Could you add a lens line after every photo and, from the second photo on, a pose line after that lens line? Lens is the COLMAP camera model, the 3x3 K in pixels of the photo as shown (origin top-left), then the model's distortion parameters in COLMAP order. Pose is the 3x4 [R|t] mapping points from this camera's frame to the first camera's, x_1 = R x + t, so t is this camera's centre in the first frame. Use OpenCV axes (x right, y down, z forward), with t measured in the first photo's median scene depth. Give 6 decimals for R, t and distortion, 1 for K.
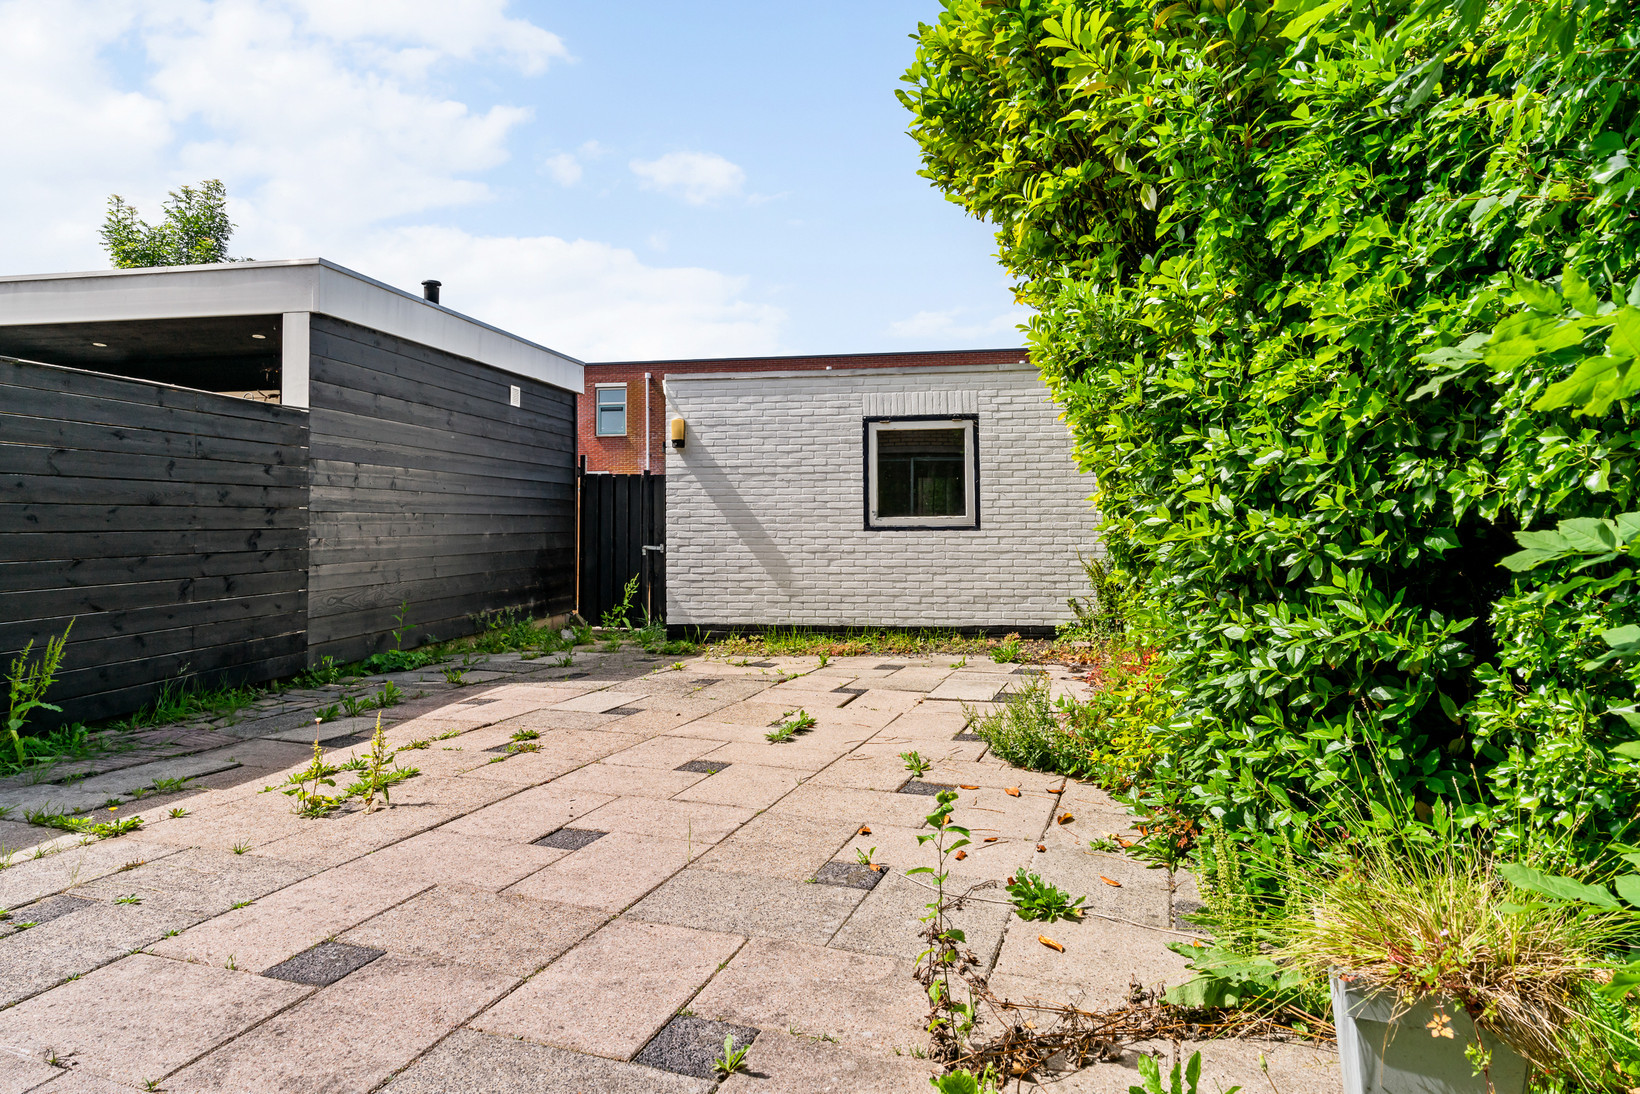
lens RADIAL K [[990.0, 0, 820.7], [0, 990.0, 483.7], [0, 0, 1]] dist [0.004458, -0.000122]
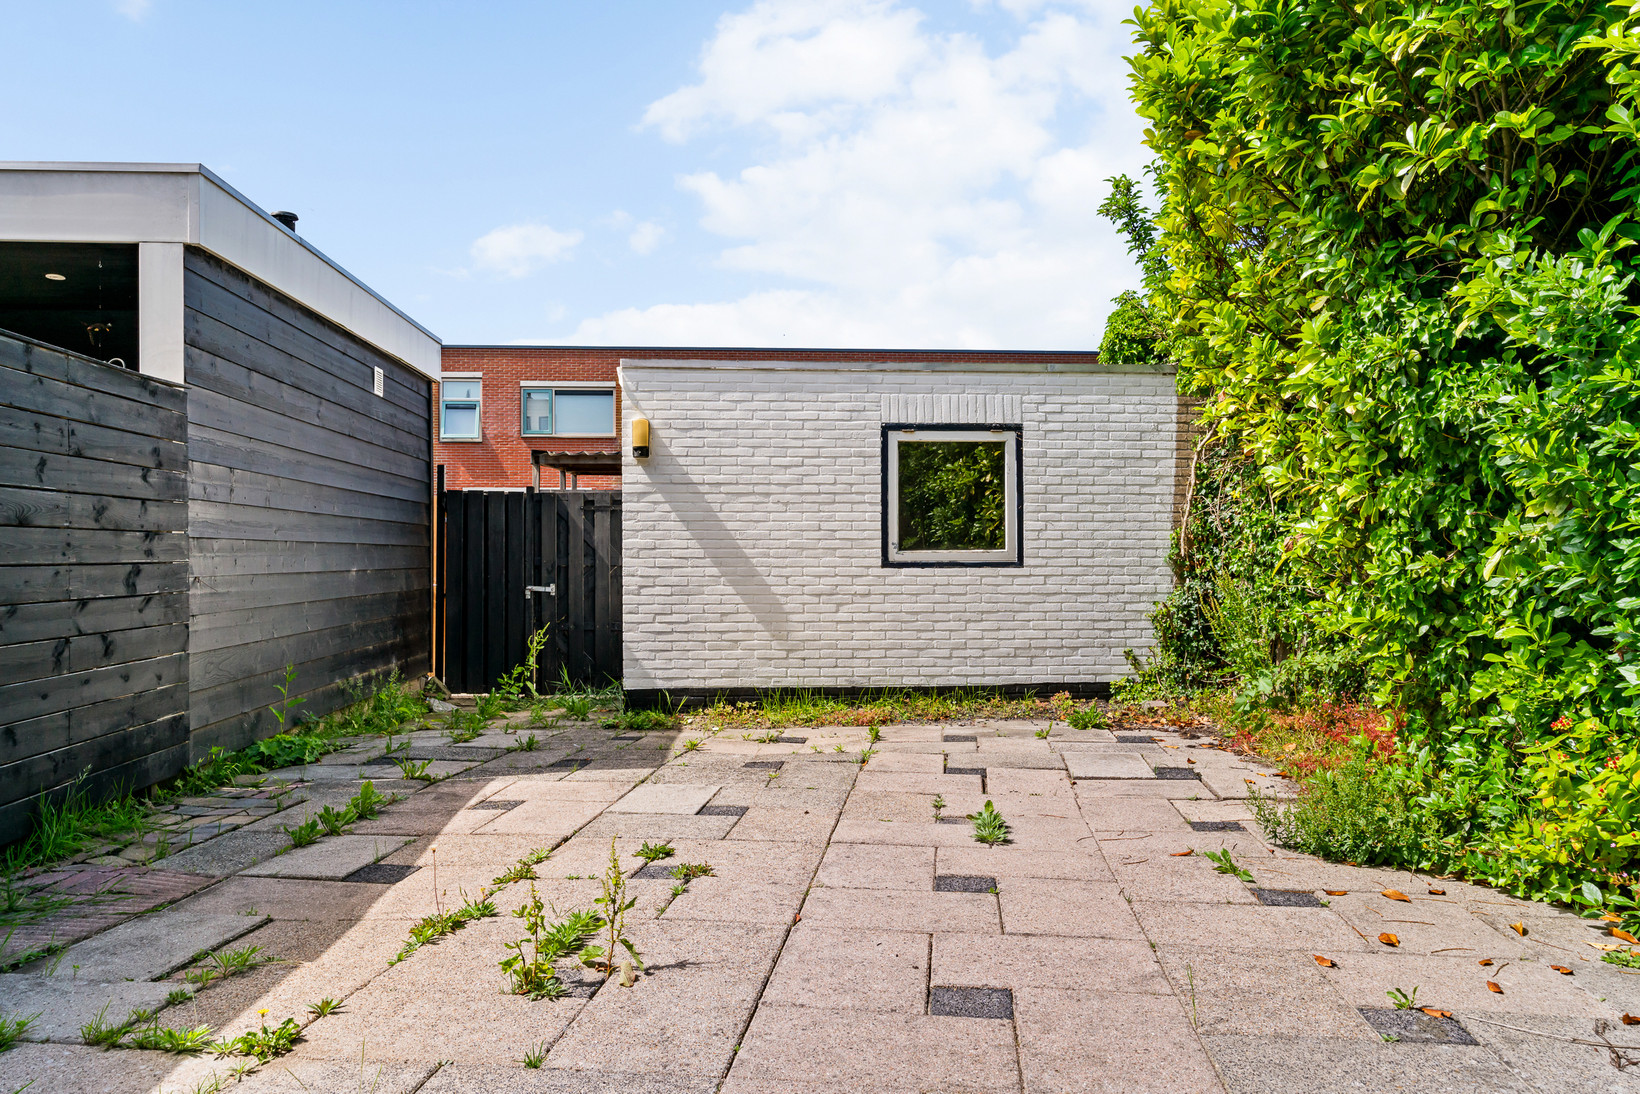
lens RADIAL K [[1192.9, 0, 820.0], [0, 1192.9, 547.0], [0, 0, 1]] dist [0.002466, 0.002754]
pose [[0.974714, 0.006568, 0.223359, -0.220691], [-0.013588, 0.999460, 0.029904, 0.003201], [-0.223042, -0.032183, 0.974277, 0.080401]]
